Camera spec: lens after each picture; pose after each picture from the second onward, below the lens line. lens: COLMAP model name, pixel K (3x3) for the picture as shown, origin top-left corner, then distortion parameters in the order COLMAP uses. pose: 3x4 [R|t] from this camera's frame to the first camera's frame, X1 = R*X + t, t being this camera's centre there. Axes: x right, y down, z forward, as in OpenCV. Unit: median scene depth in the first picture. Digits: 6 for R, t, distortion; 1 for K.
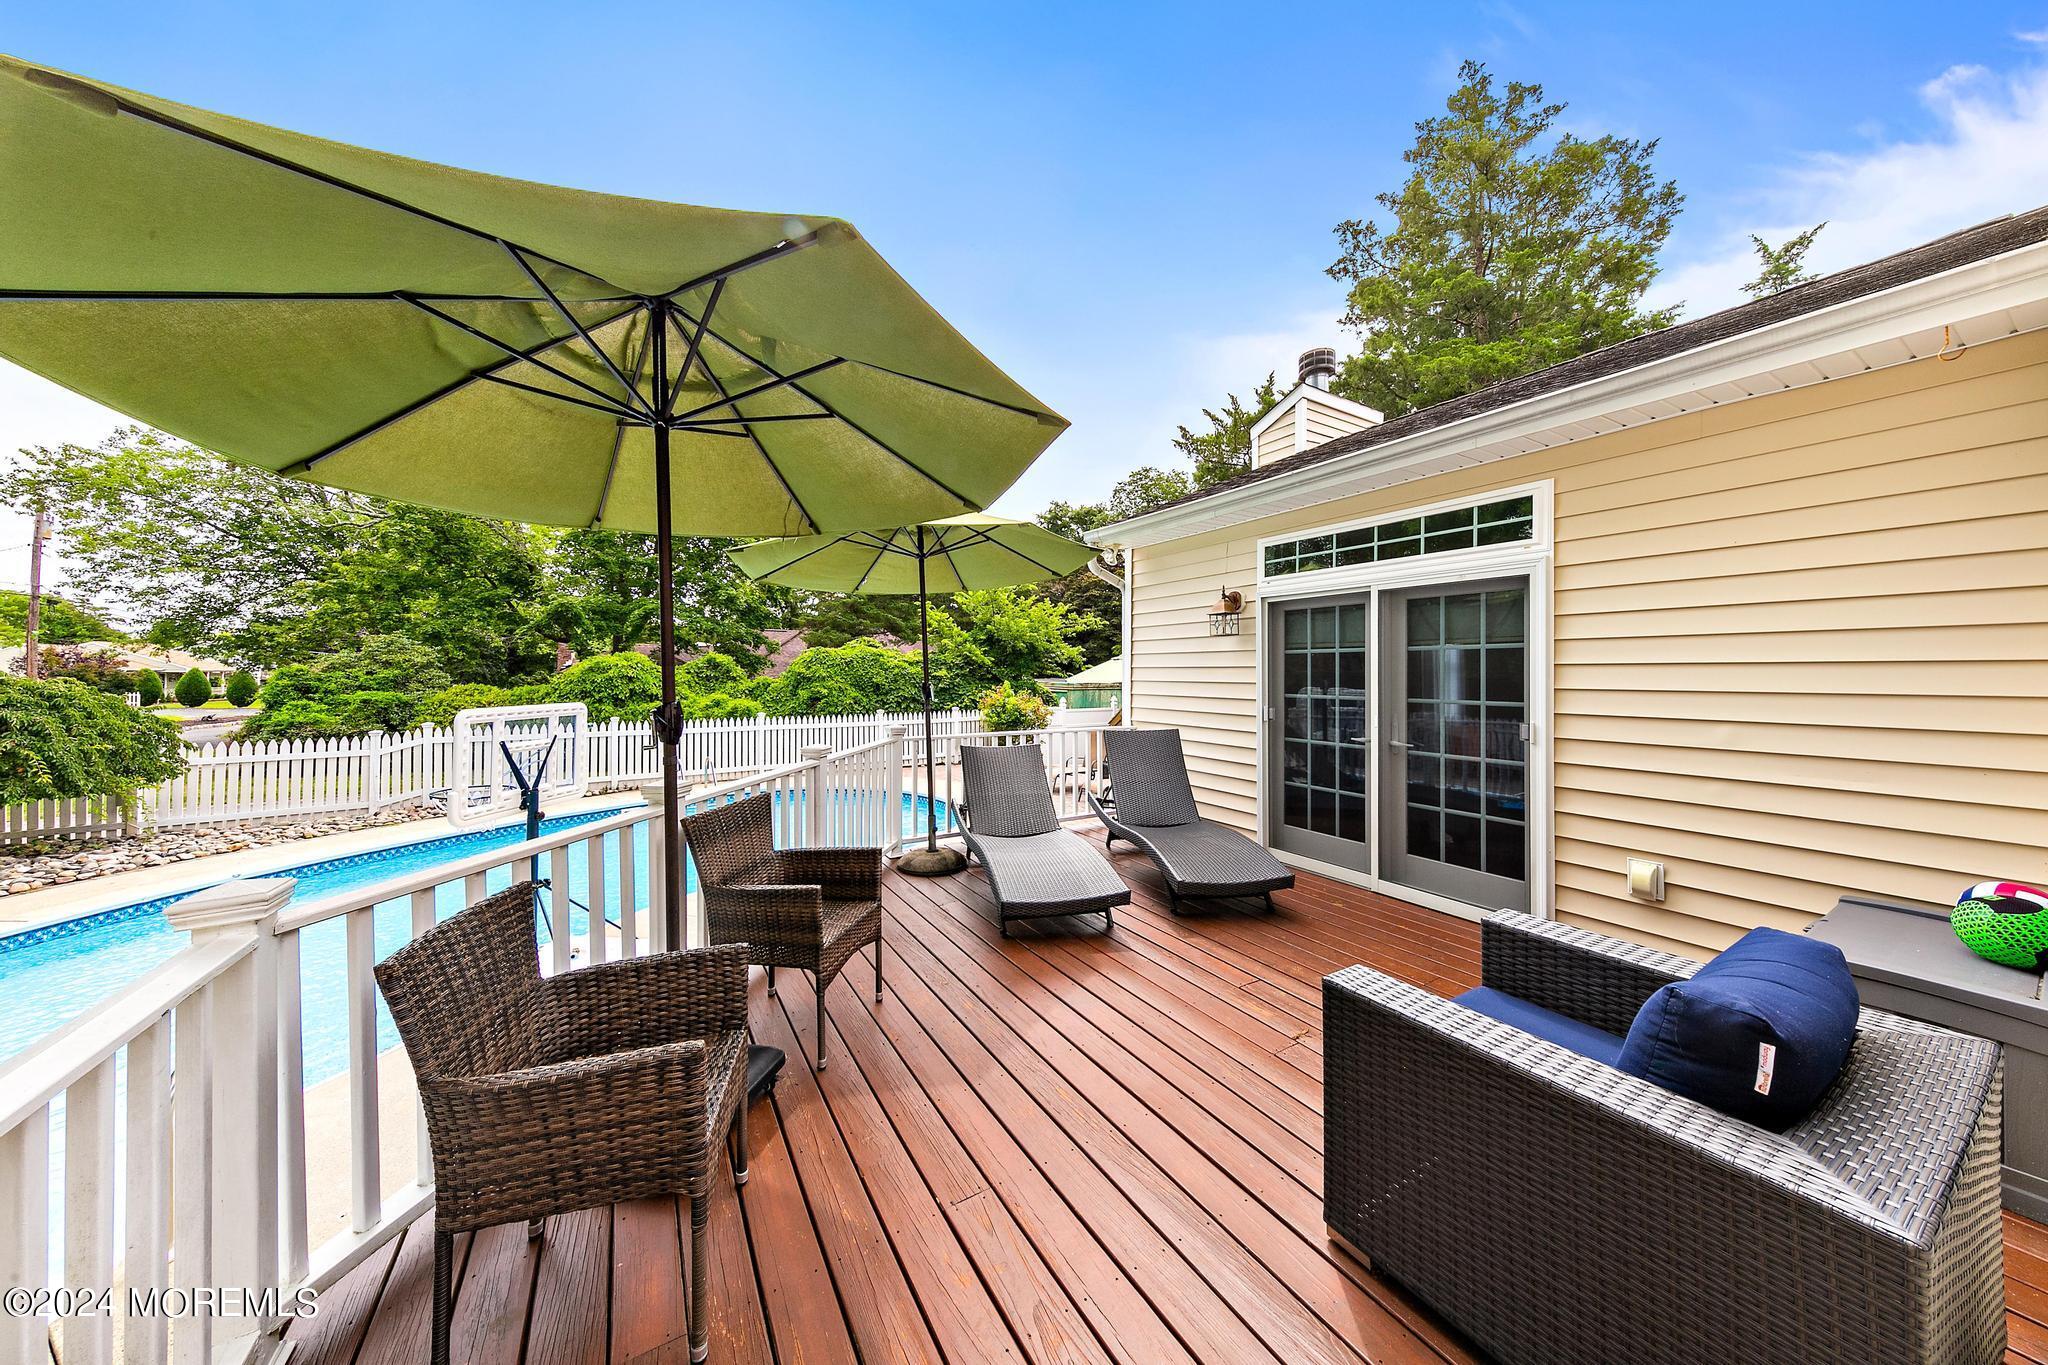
lens RADIAL K [[641.3, 0, 1020.2], [0, 641.3, 671.3], [0, 0, 1]] dist [-0.000318, -0.000010]
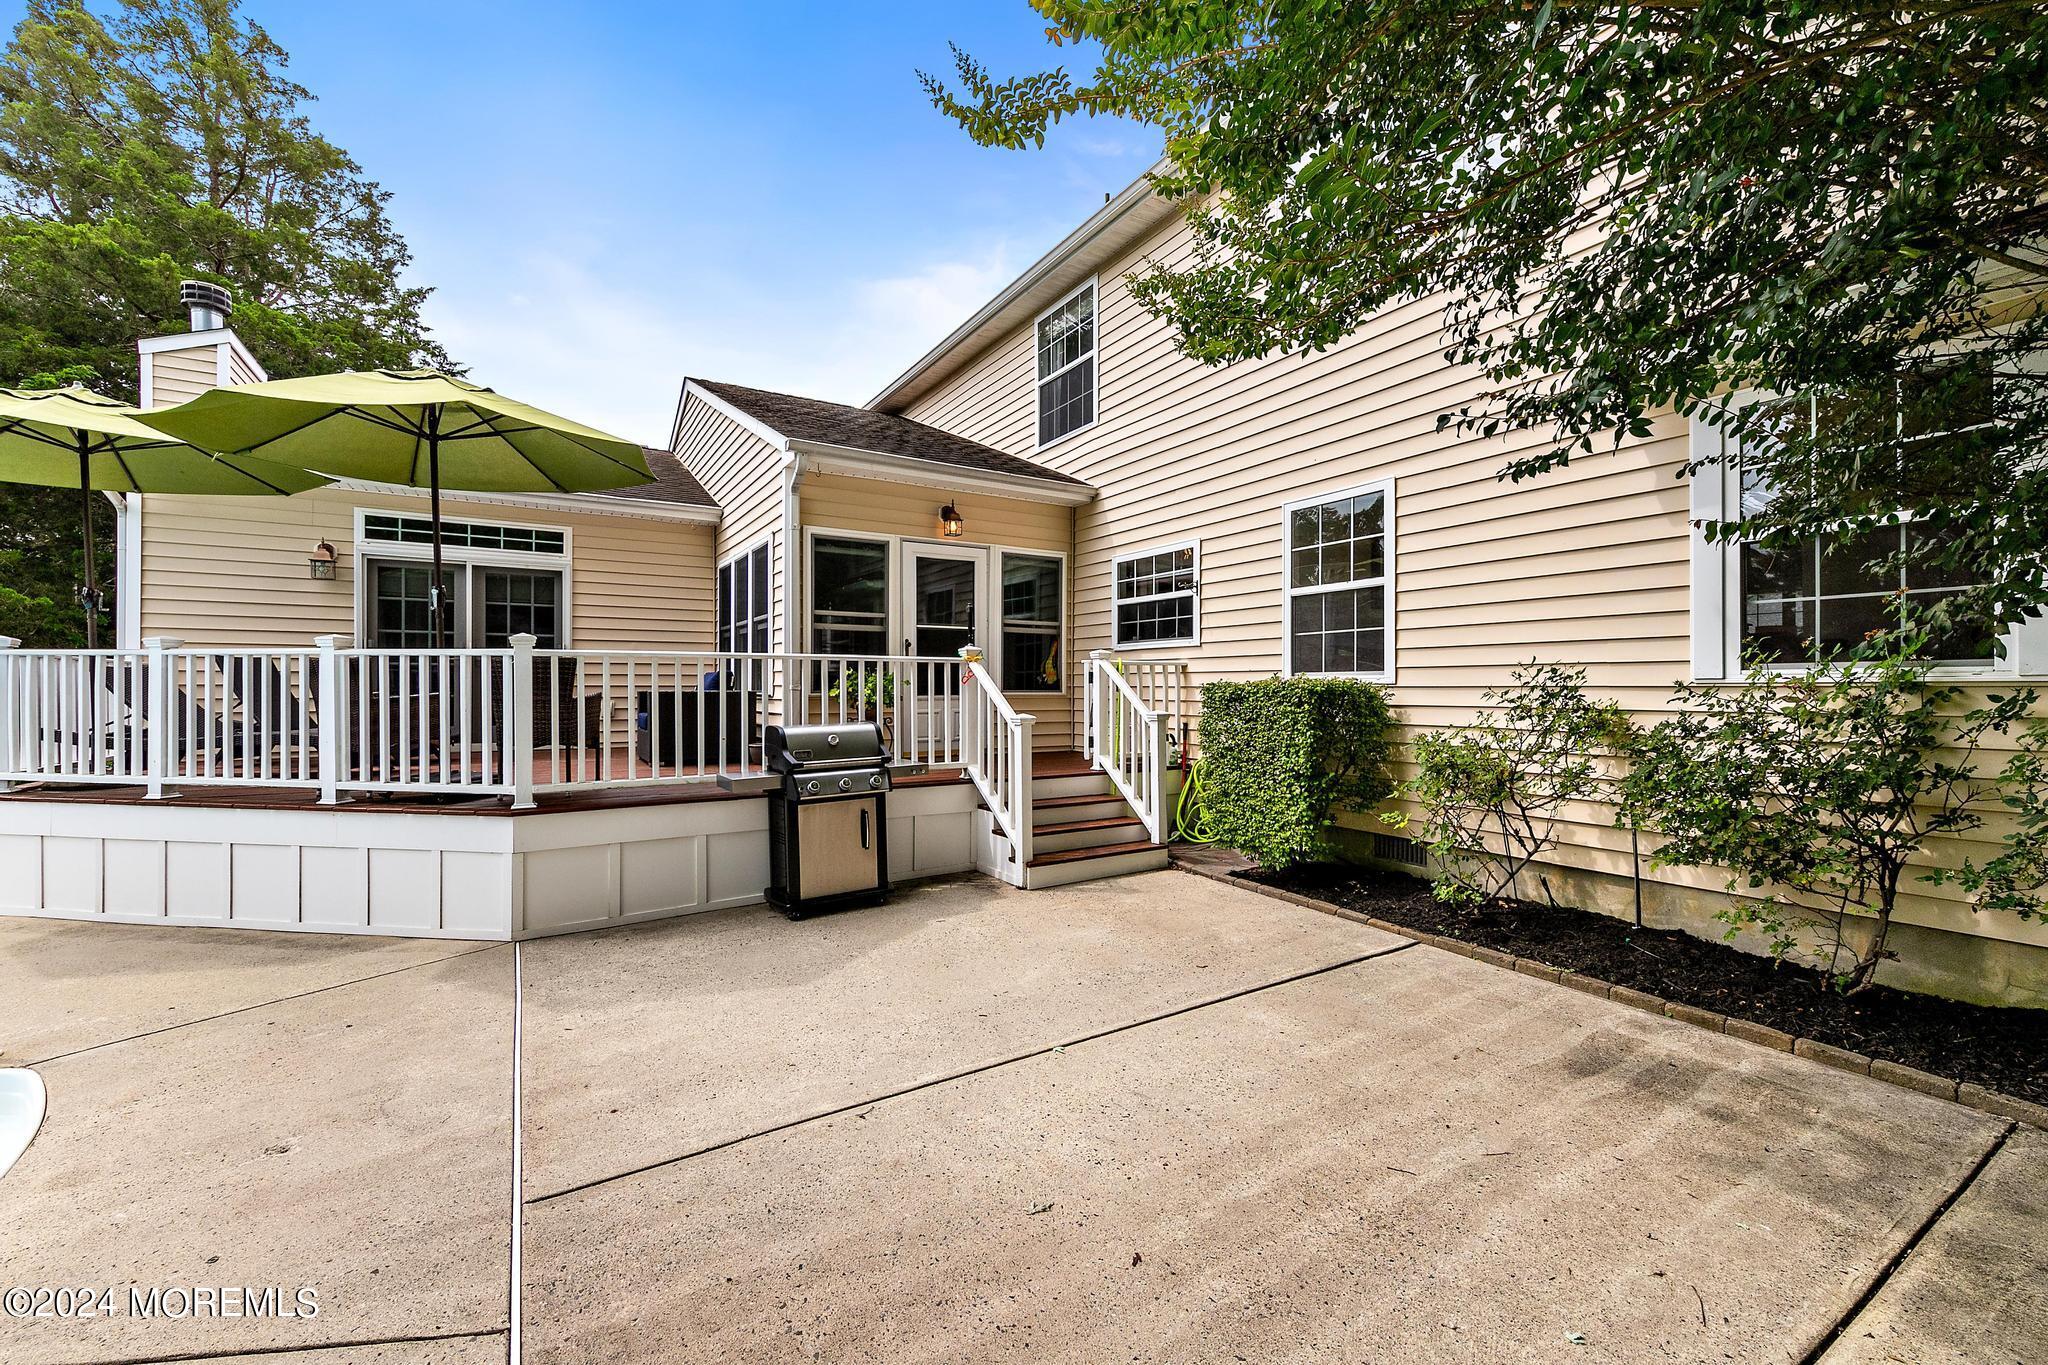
lens RADIAL K [[826.0, 0, 1020.6], [0, 826.0, 683.9], [0, 0, 1]] dist [0.003351, -0.000052]
pose [[-0.002929, 0.004125, 0.999987, -1.685426], [0.002650, 0.999988, -0.004117, 0.203373], [-0.999992, 0.002638, -0.002939, -0.407620]]
